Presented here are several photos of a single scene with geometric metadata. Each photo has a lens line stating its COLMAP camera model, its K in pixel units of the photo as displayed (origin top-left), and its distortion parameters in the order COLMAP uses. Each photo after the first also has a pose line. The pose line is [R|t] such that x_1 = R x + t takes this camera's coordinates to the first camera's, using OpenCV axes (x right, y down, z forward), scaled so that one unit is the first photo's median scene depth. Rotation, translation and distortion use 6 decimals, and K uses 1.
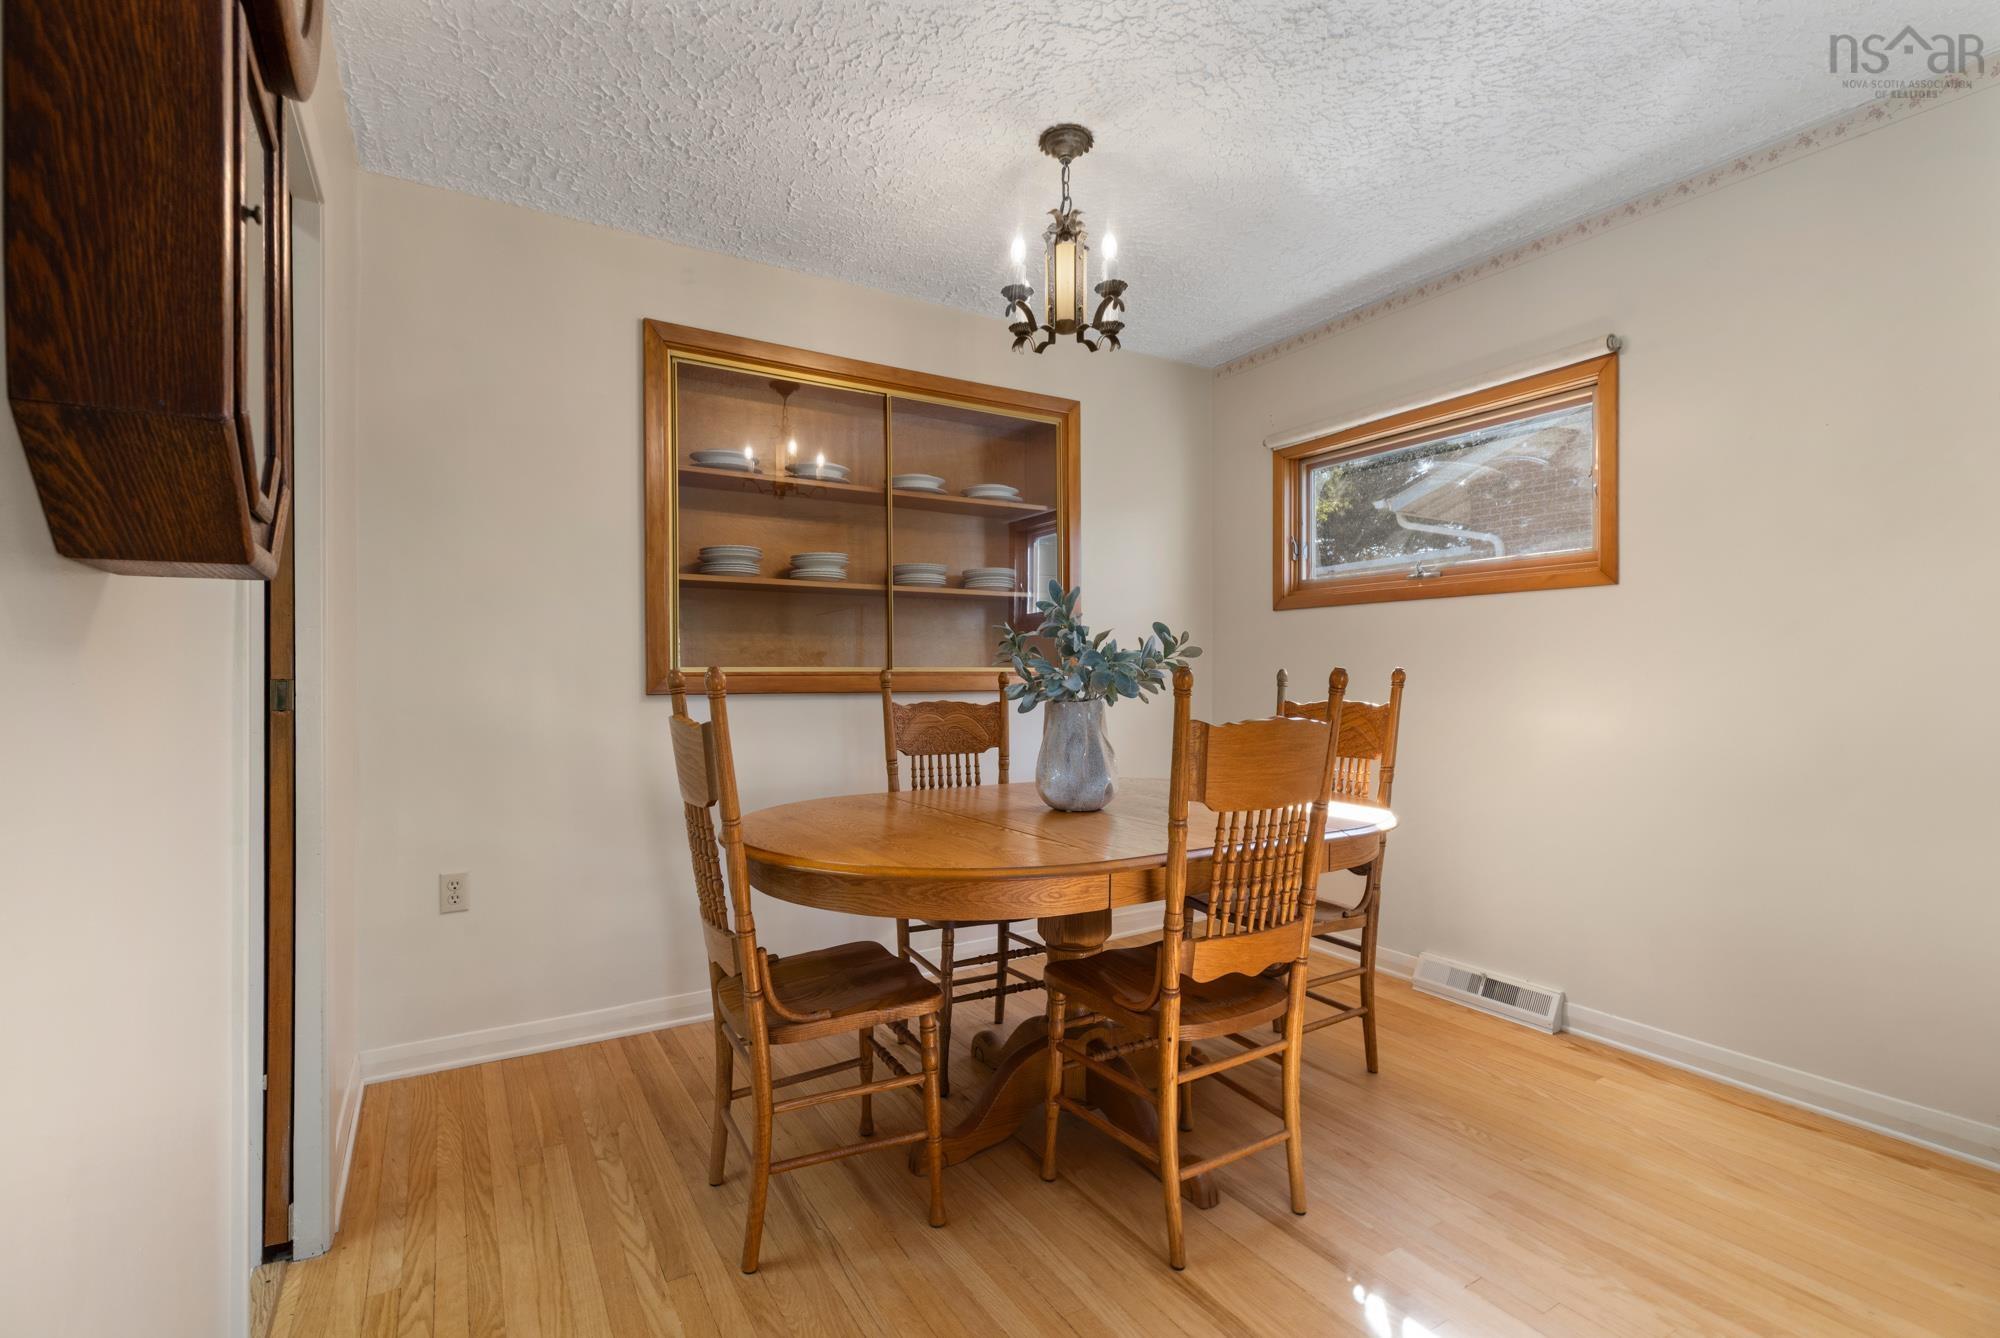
lens RADIAL K [[917.0, 0, 1003.4], [0, 917.0, 680.9], [0, 0, 1]] dist [0.003845, 0.000375]
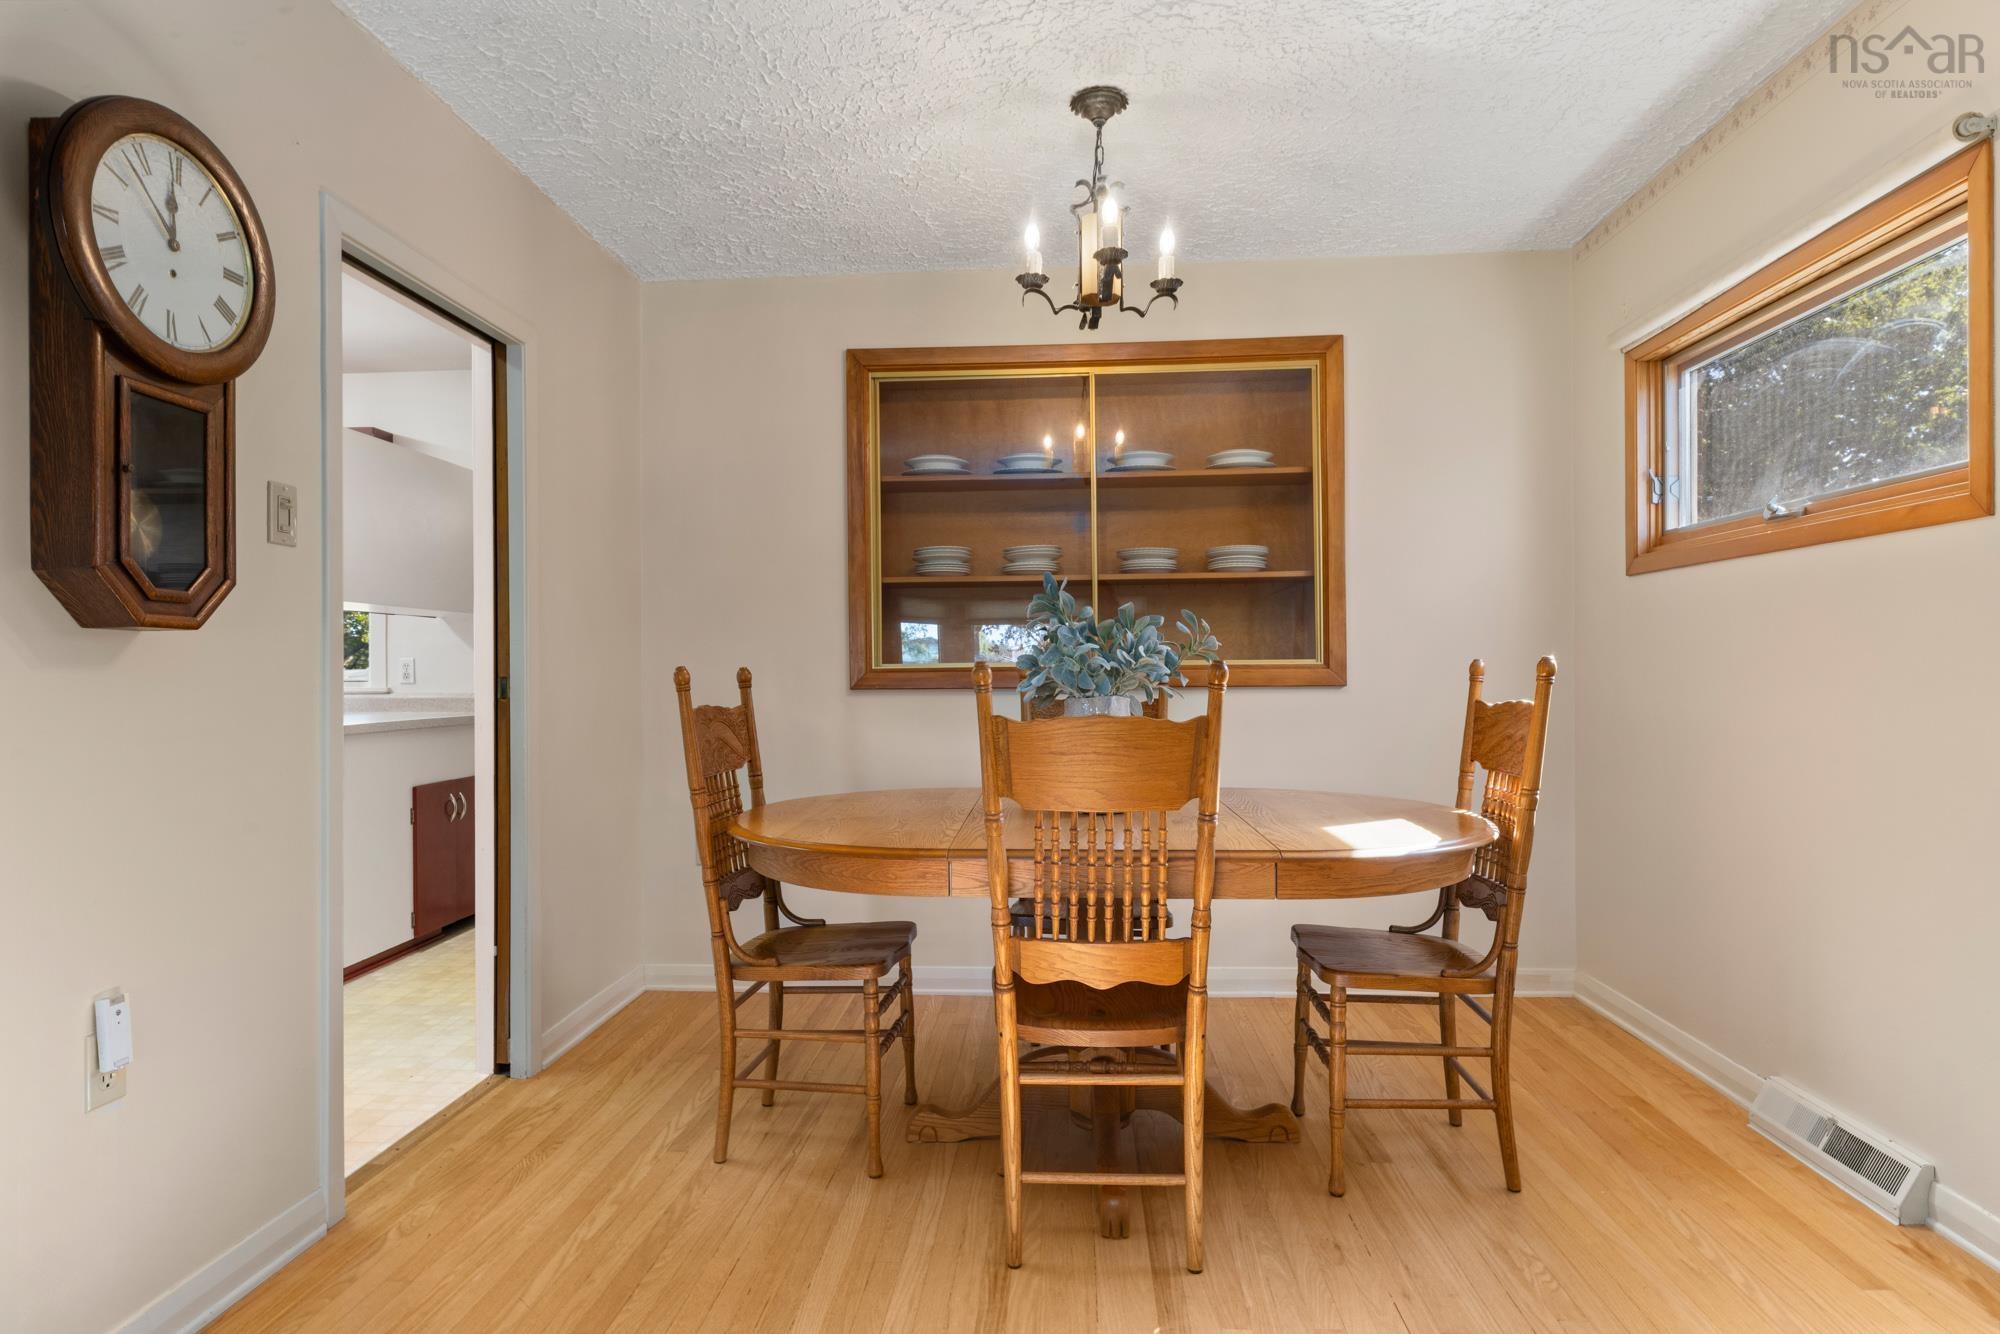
lens RADIAL K [[1117.1, 0, 998.6], [0, 1117.1, 671.7], [0, 0, 1]] dist [0.006282, 0.001541]
pose [[0.817878, -0.005154, -0.575369, 0.530487], [0.004284, 0.999987, -0.002869, -0.001020], [0.575376, -0.000119, 0.817889, -0.000045]]
